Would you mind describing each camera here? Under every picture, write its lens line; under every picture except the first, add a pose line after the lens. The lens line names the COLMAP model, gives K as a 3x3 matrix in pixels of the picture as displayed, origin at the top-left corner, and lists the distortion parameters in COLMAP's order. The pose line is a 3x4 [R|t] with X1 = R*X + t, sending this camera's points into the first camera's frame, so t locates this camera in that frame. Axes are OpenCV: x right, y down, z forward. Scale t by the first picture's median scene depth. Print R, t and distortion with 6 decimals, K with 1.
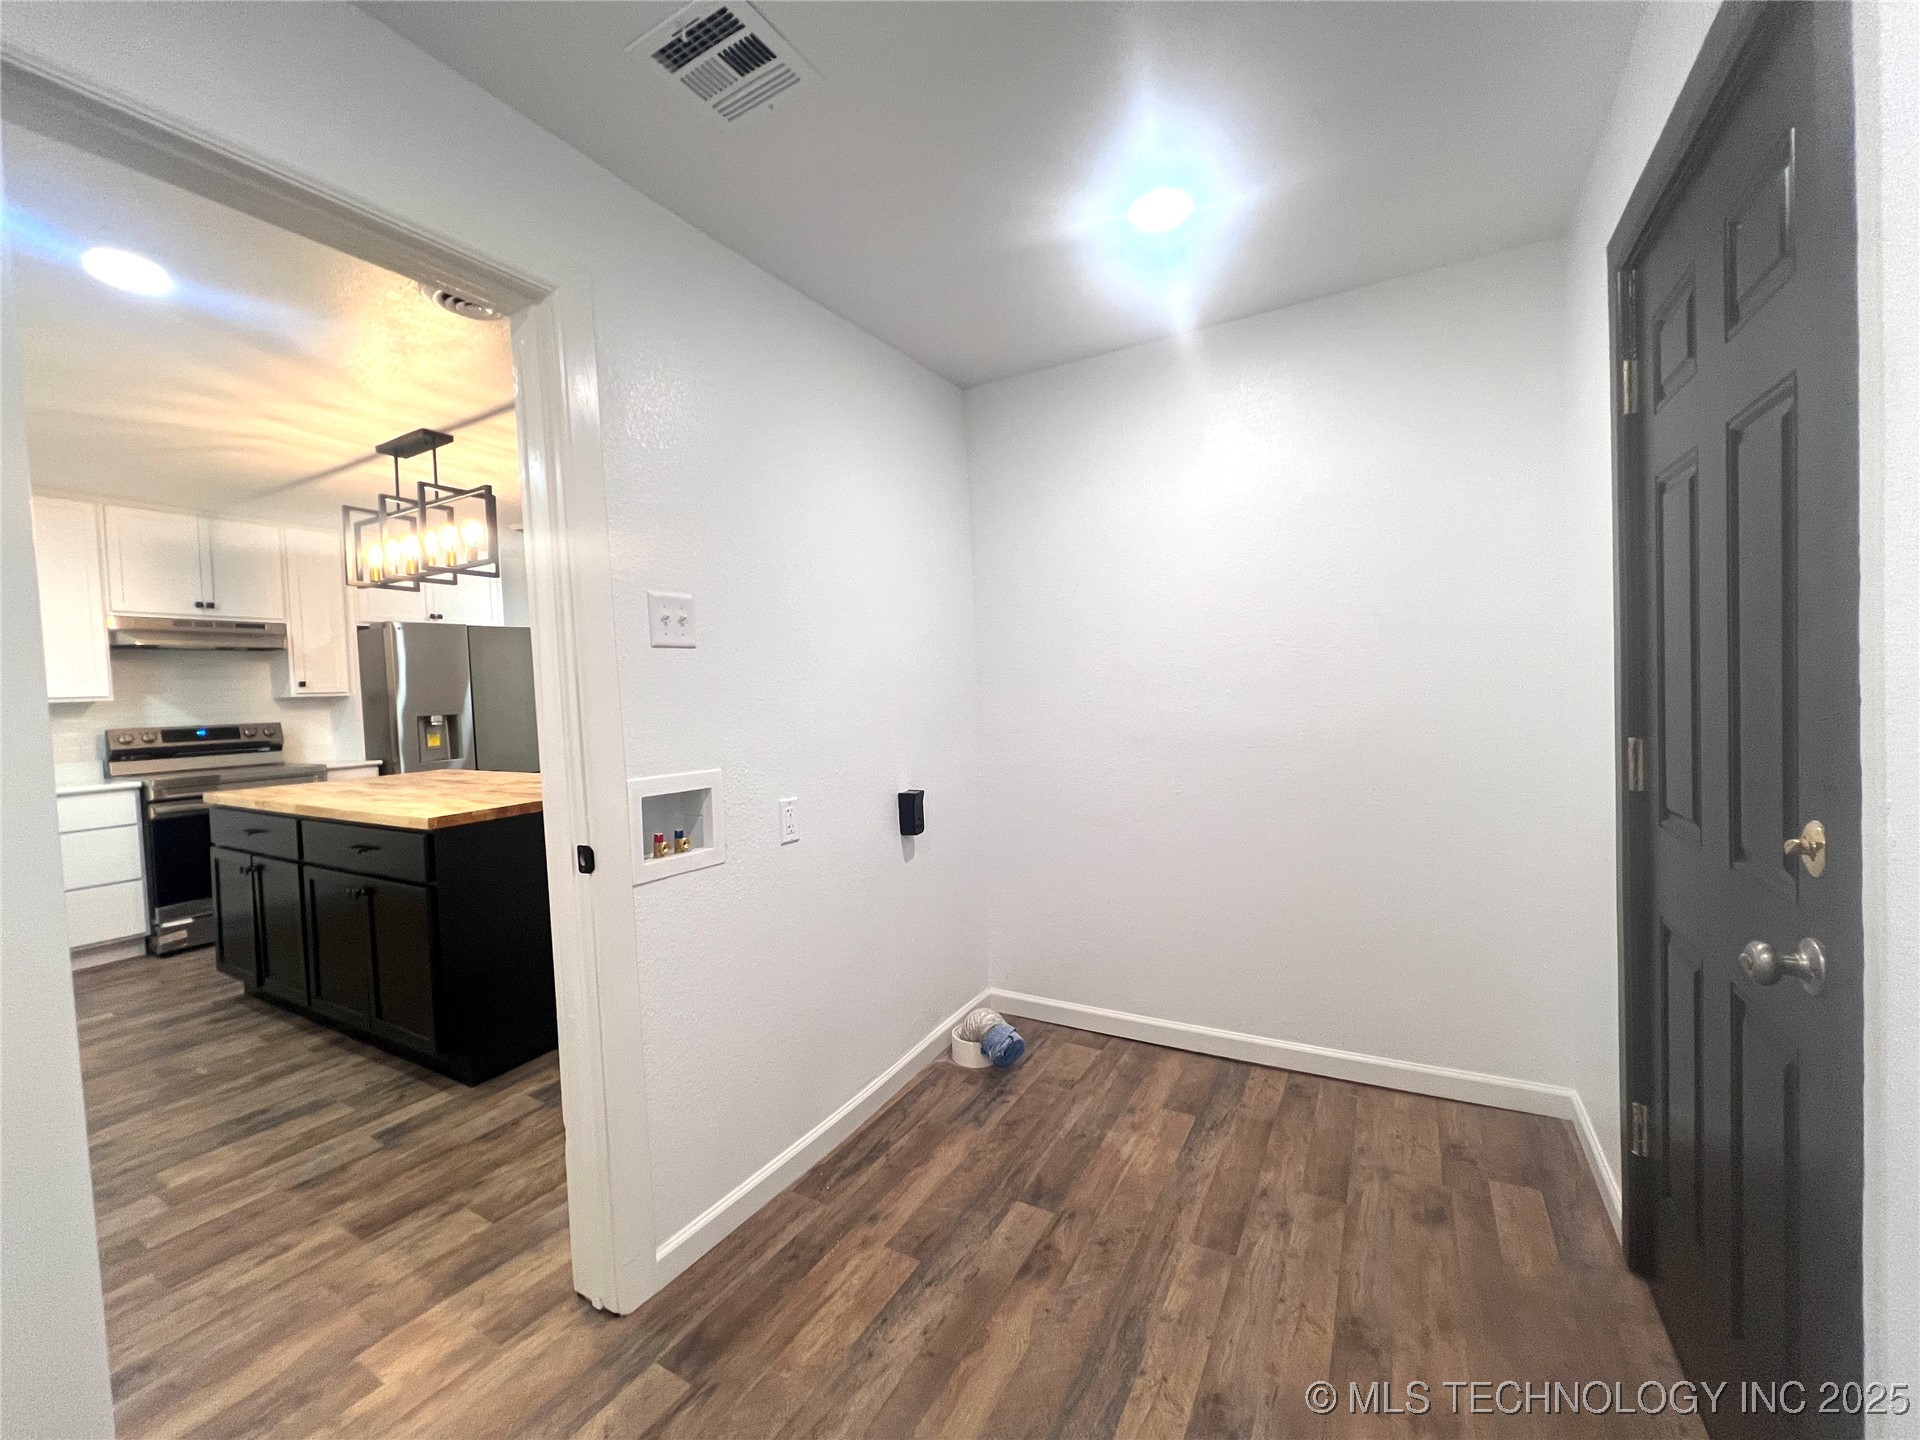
lens RADIAL K [[770.9, 0, 958.5], [0, 770.9, 712.7], [0, 0, 1]] dist [-0.002799, 0.000420]
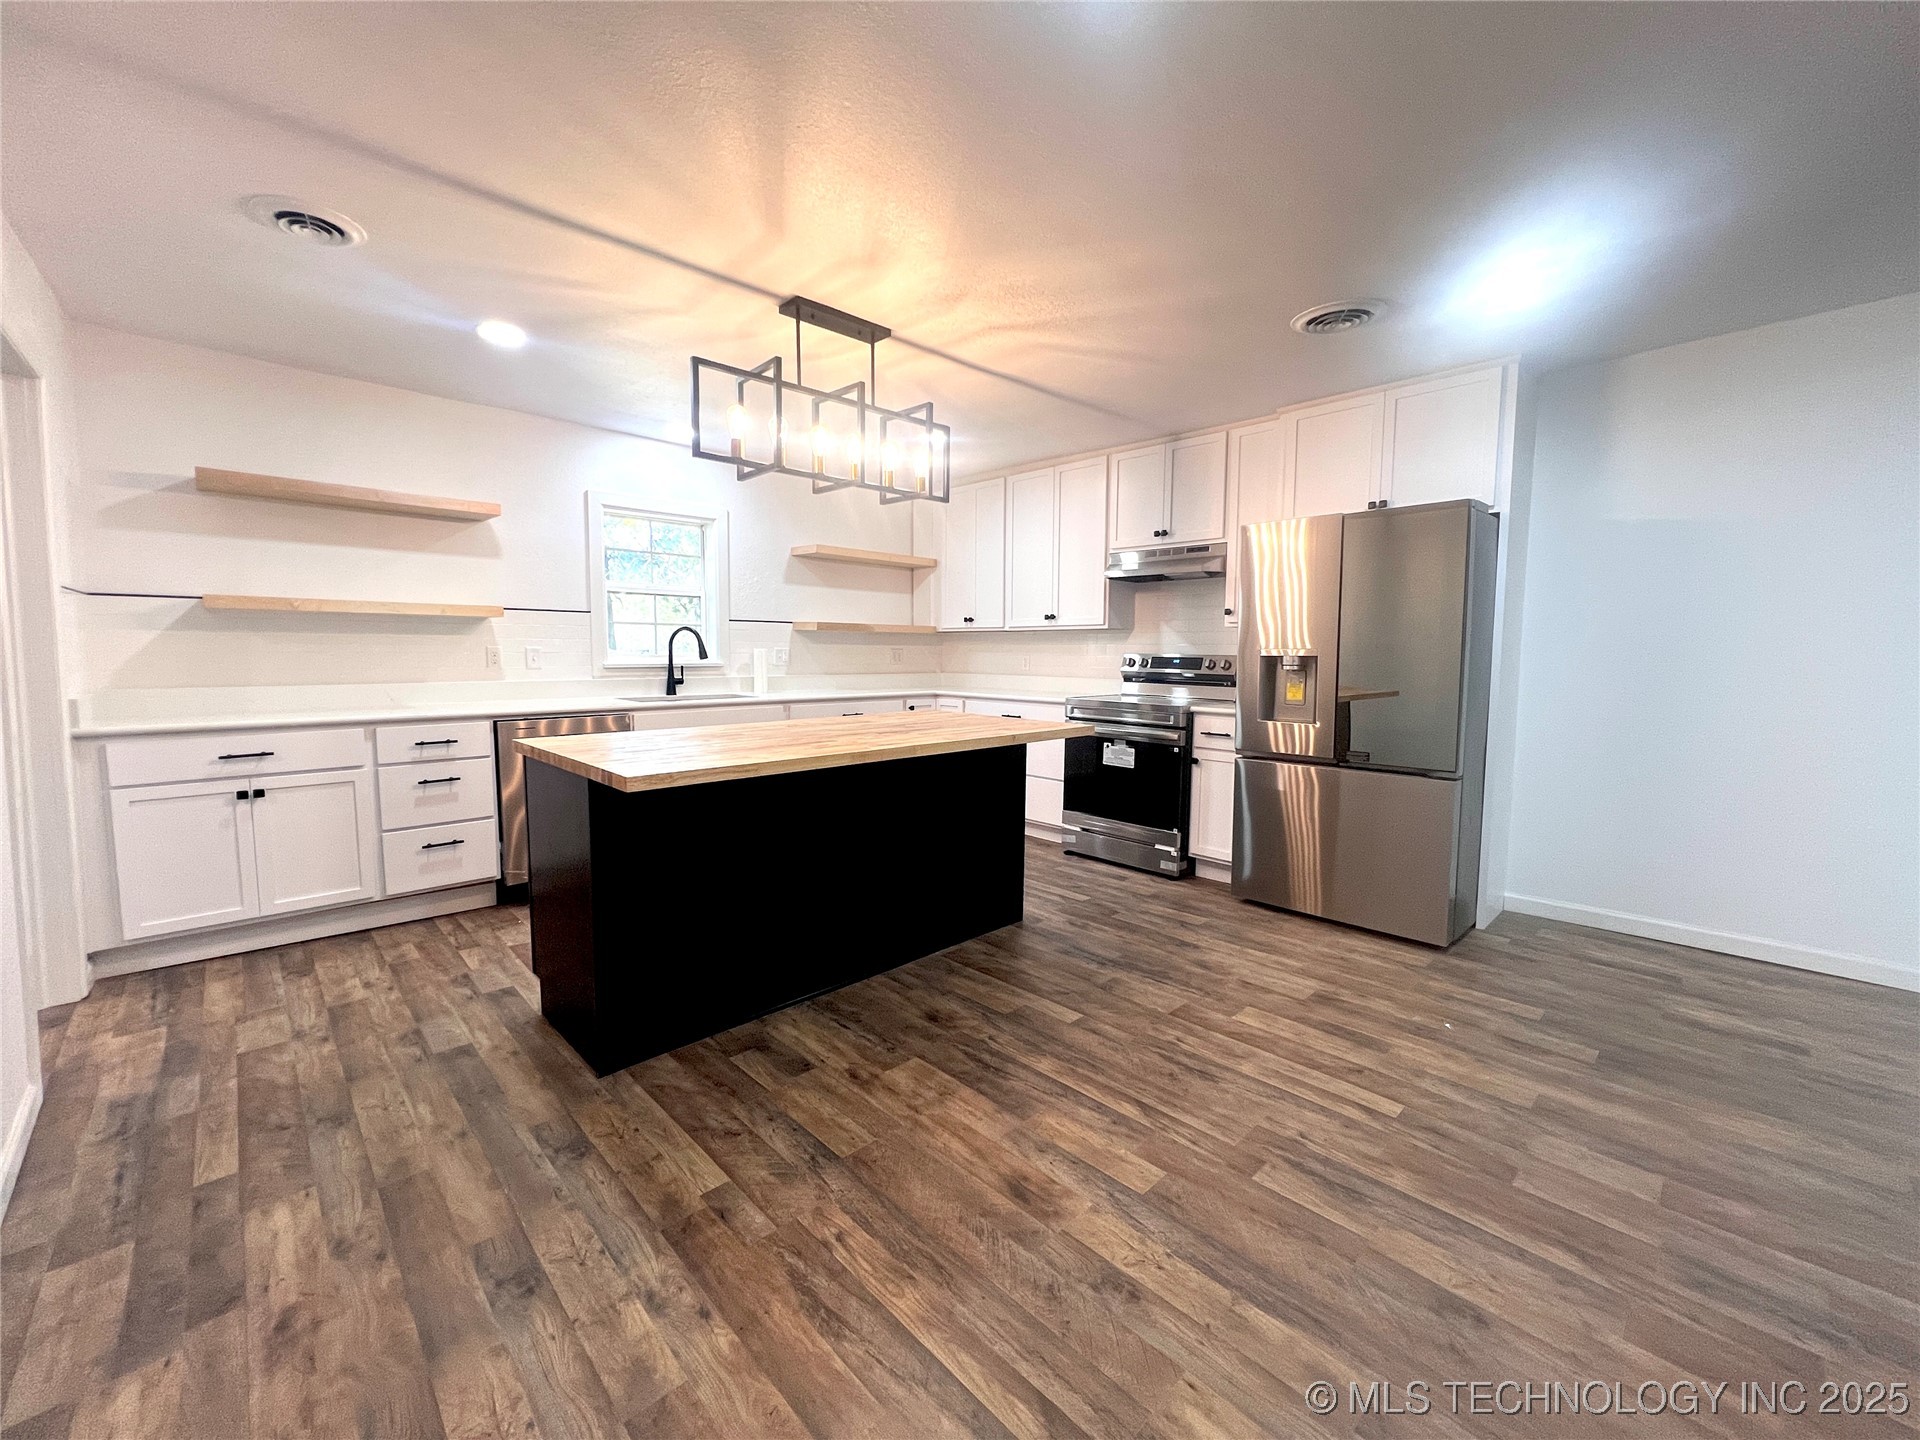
lens RADIAL K [[770.9, 0, 955.8], [0, 770.9, 711.3], [0, 0, 1]] dist [-0.002799, 0.000420]
pose [[-0.284182, 0.112449, -0.952153, 0.082995], [-0.029255, 0.991619, 0.125841, -0.030876], [0.958324, 0.063617, -0.278511, 1.120262]]
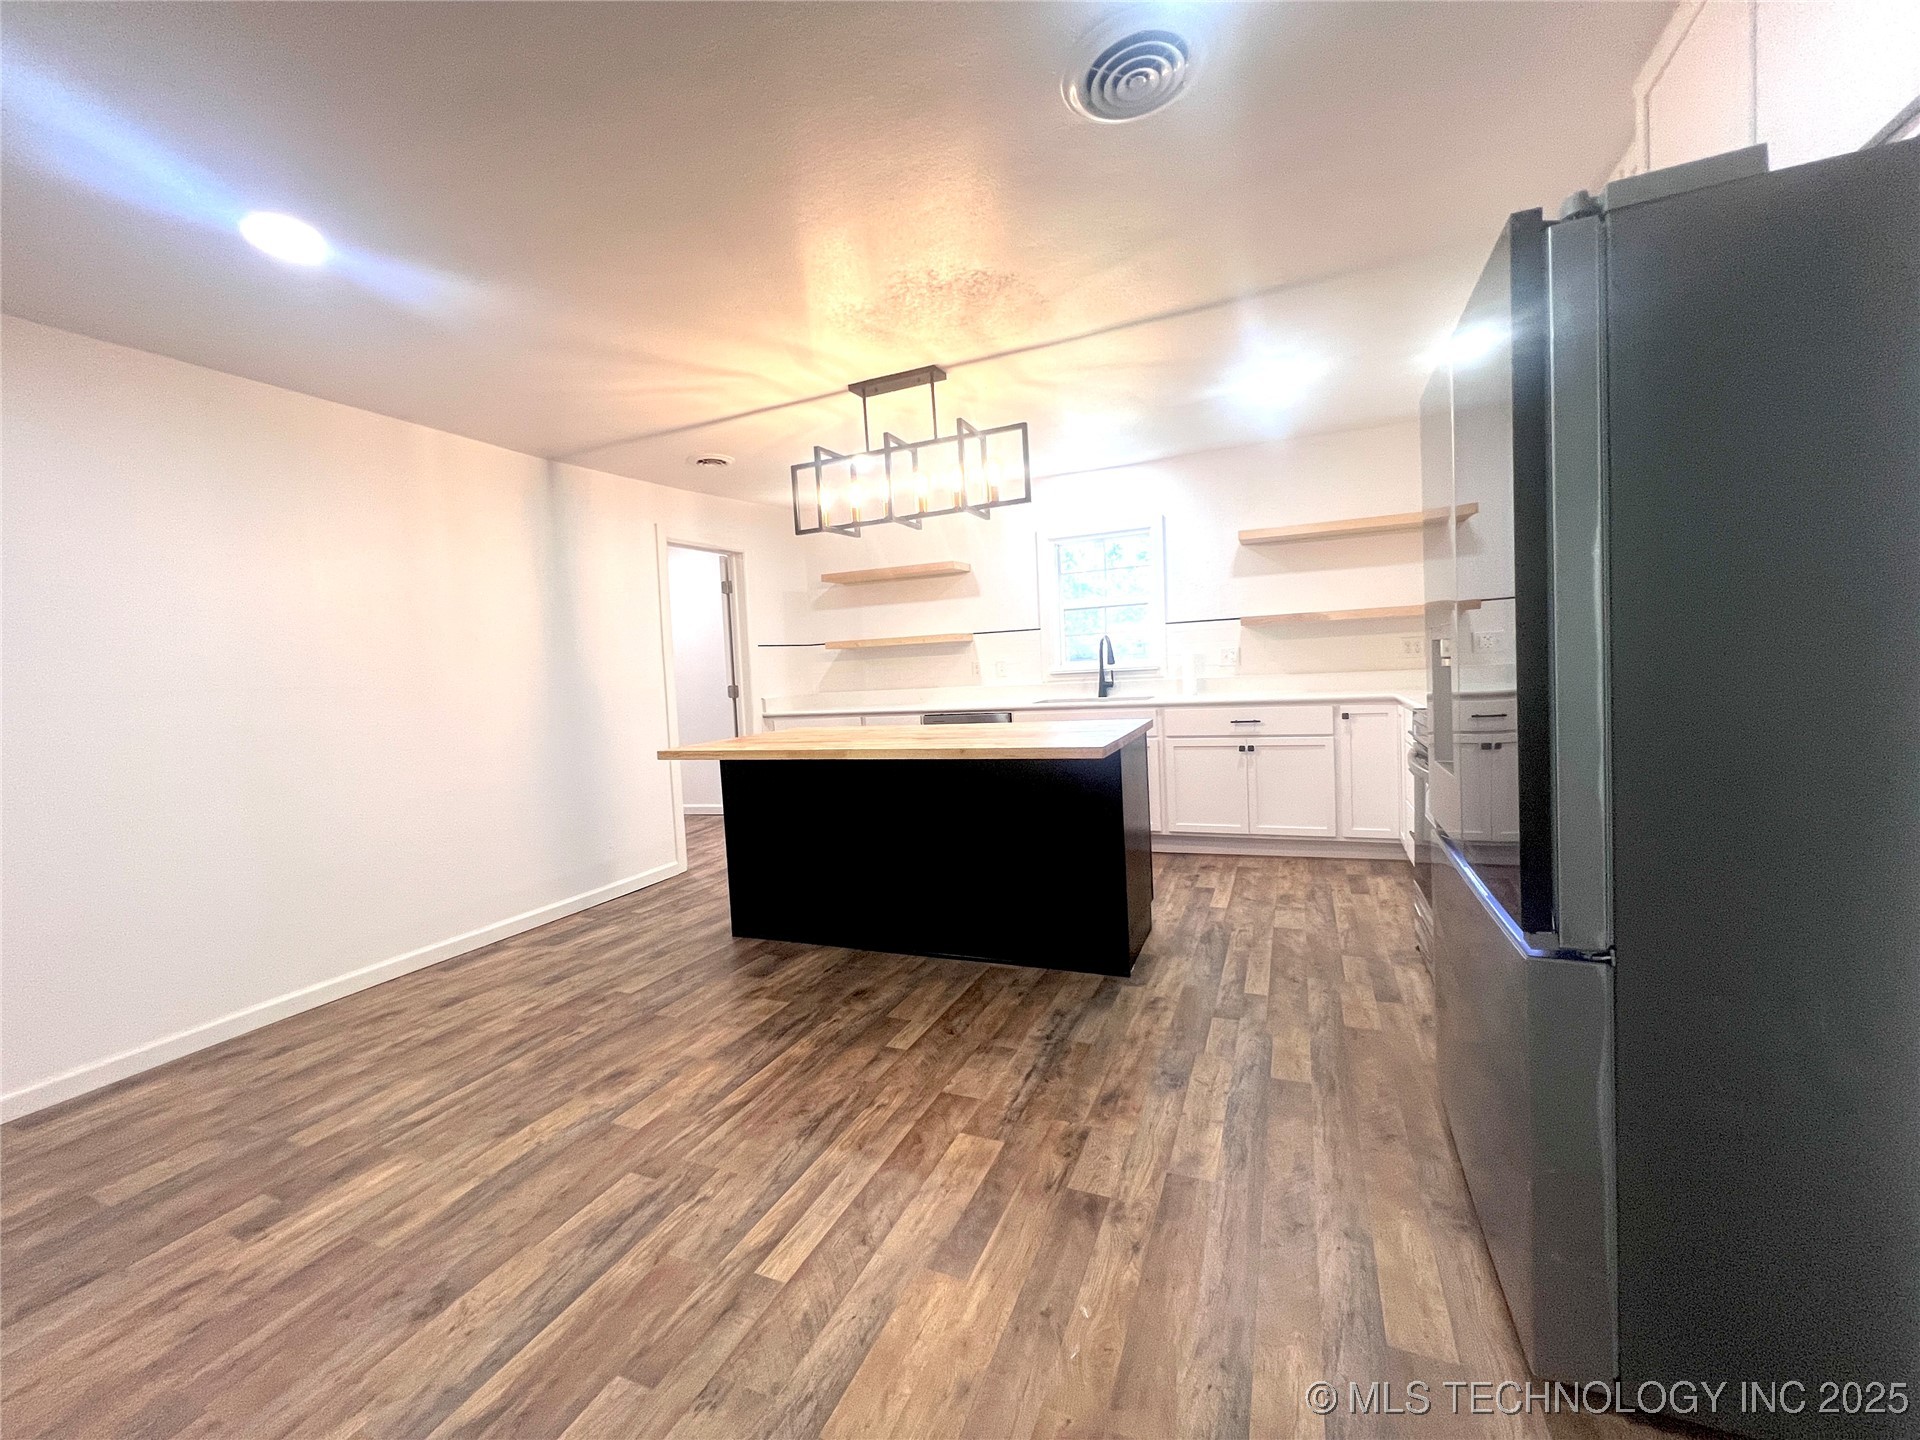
lens RADIAL K [[770.9, 0, 953.9], [0, 770.9, 707.7], [0, 0, 1]] dist [-0.002799, 0.000420]
pose [[-0.990063, 0.095098, -0.103589, -0.514291], [0.085484, 0.991933, 0.093603, -0.020741], [0.111655, 0.083818, -0.990206, 1.624878]]
